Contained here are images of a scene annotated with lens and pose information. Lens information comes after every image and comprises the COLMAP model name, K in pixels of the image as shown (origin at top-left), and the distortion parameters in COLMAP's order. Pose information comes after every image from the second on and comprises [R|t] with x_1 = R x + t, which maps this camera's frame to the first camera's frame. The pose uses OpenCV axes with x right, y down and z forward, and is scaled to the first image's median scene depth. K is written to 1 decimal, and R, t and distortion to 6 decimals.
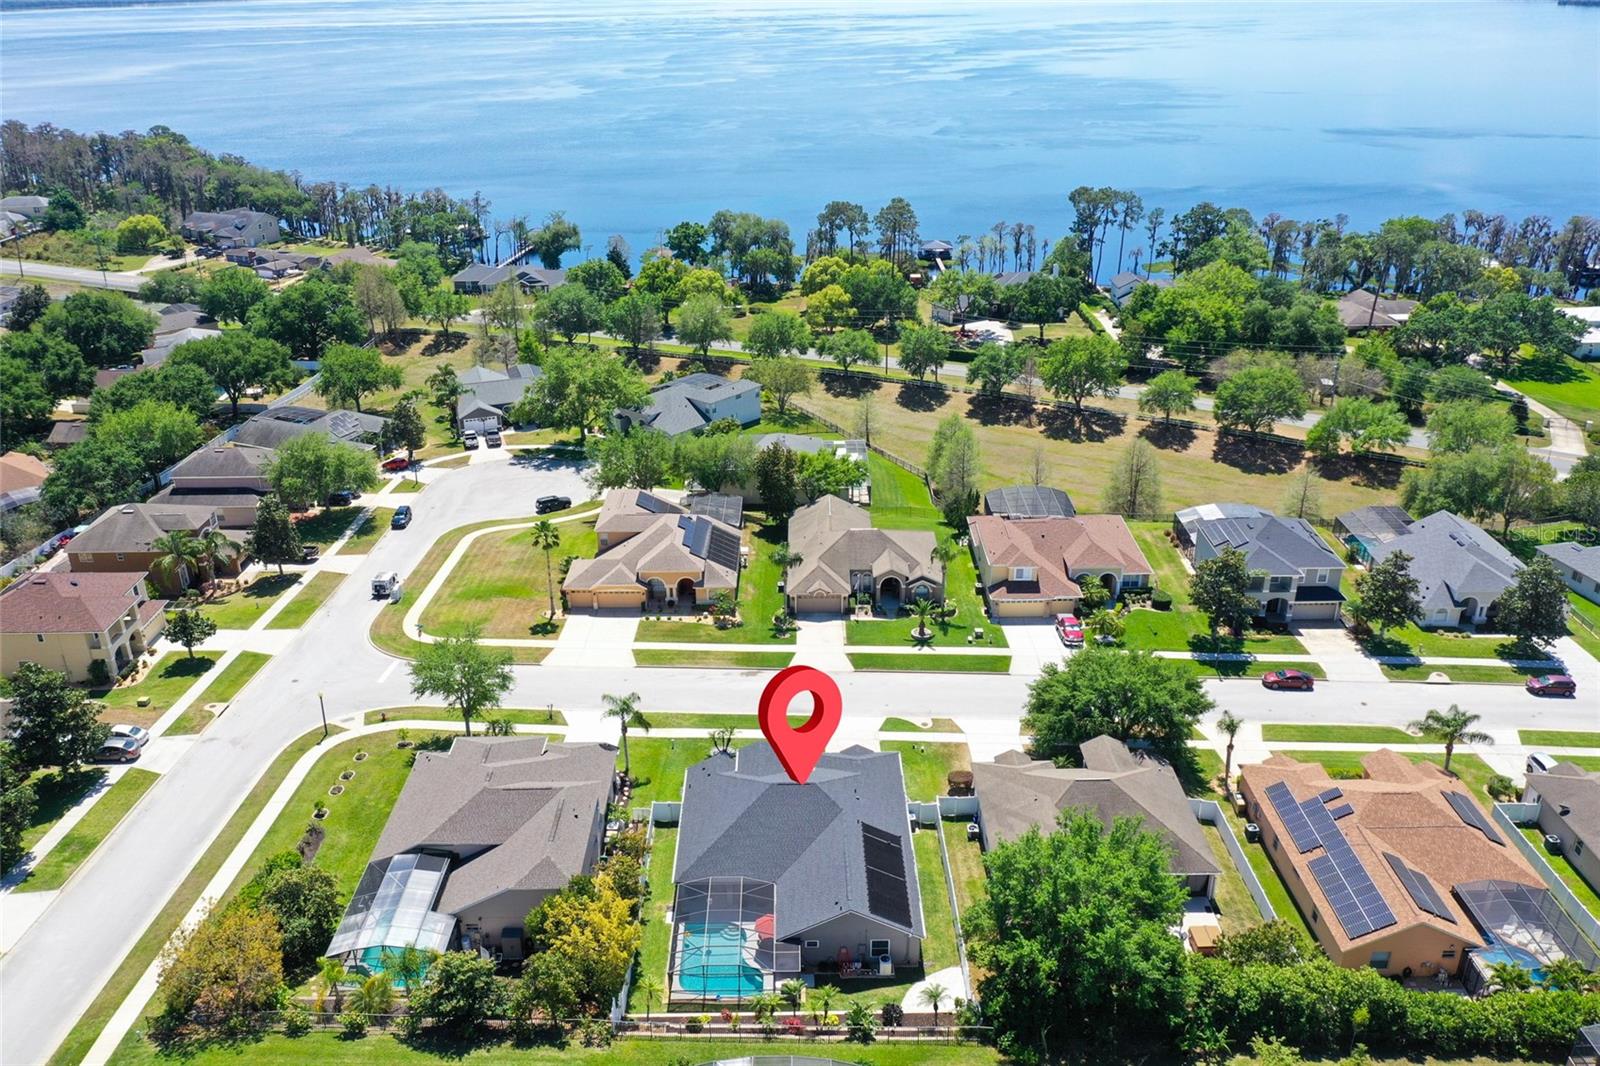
lens RADIAL K [[1258.4, 0, 800.0], [0, 1258.4, 533.0], [0, 0, 1]] dist [-0.002831, 0.006582]
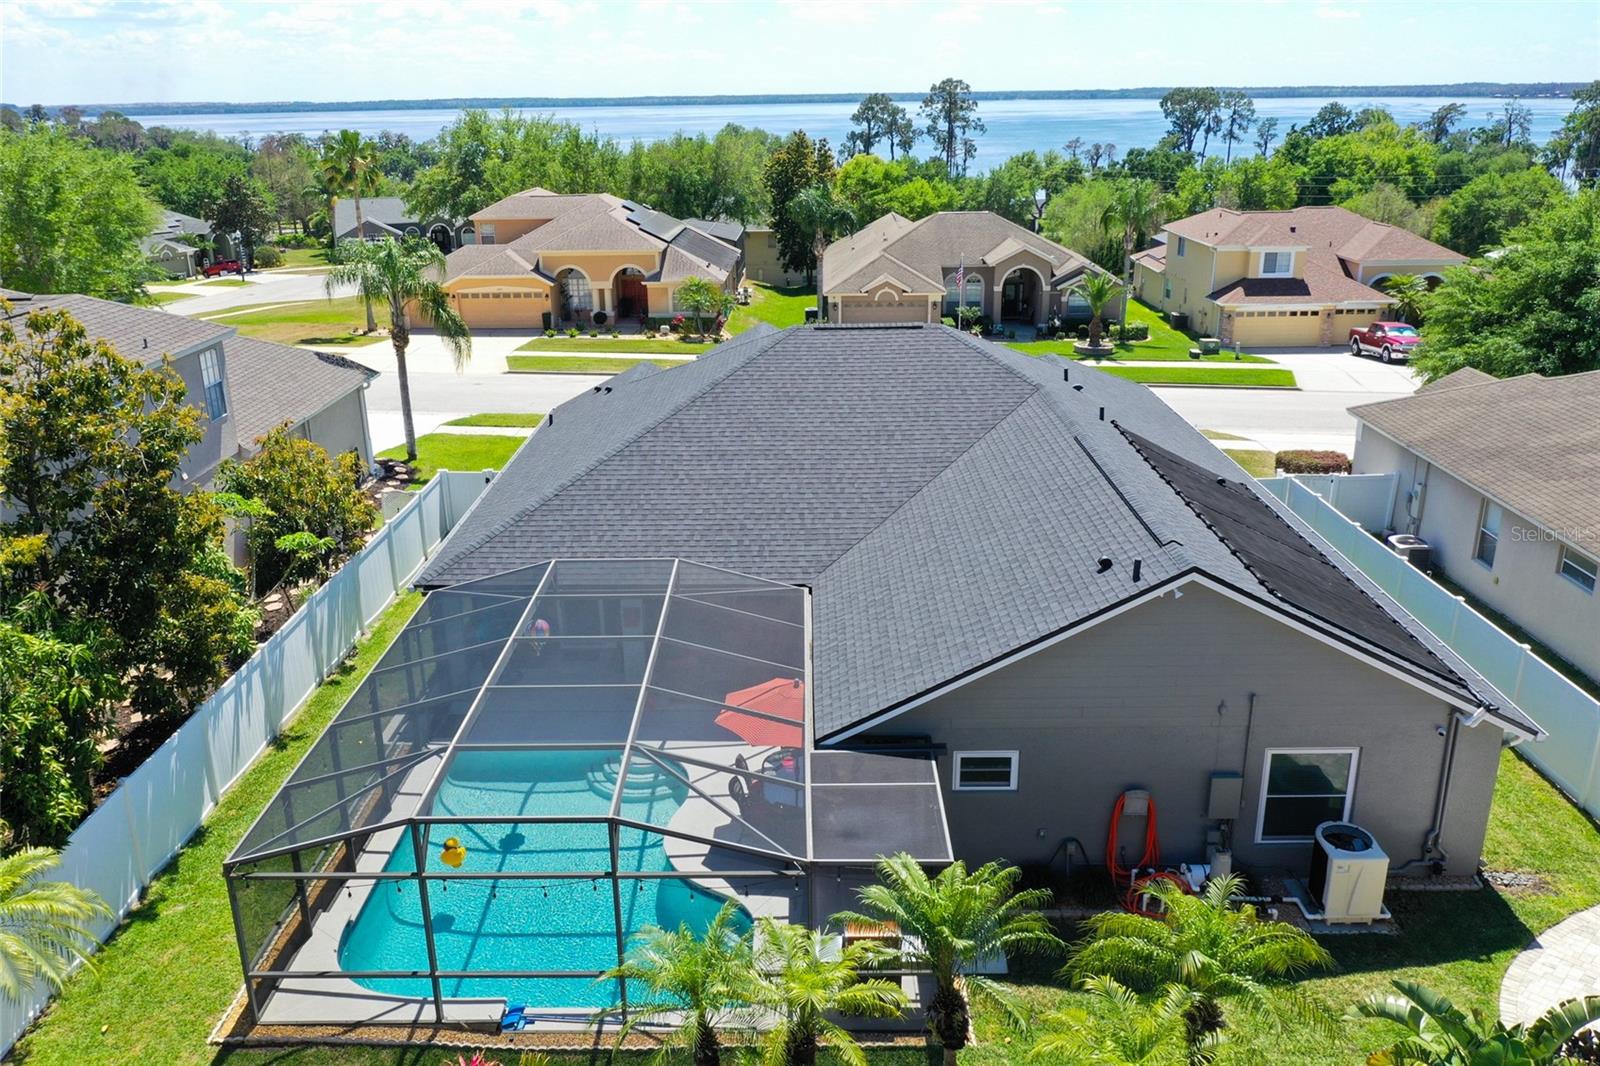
lens RADIAL K [[1258.4, 0, 800.0], [0, 1258.4, 533.0], [0, 0, 1]] dist [-0.002831, 0.006582]
pose [[0.999878, 0.004853, -0.014846, -0.011449], [-0.006171, 0.995917, -0.090064, 0.190970], [0.014349, 0.090145, 0.995825, 0.490229]]
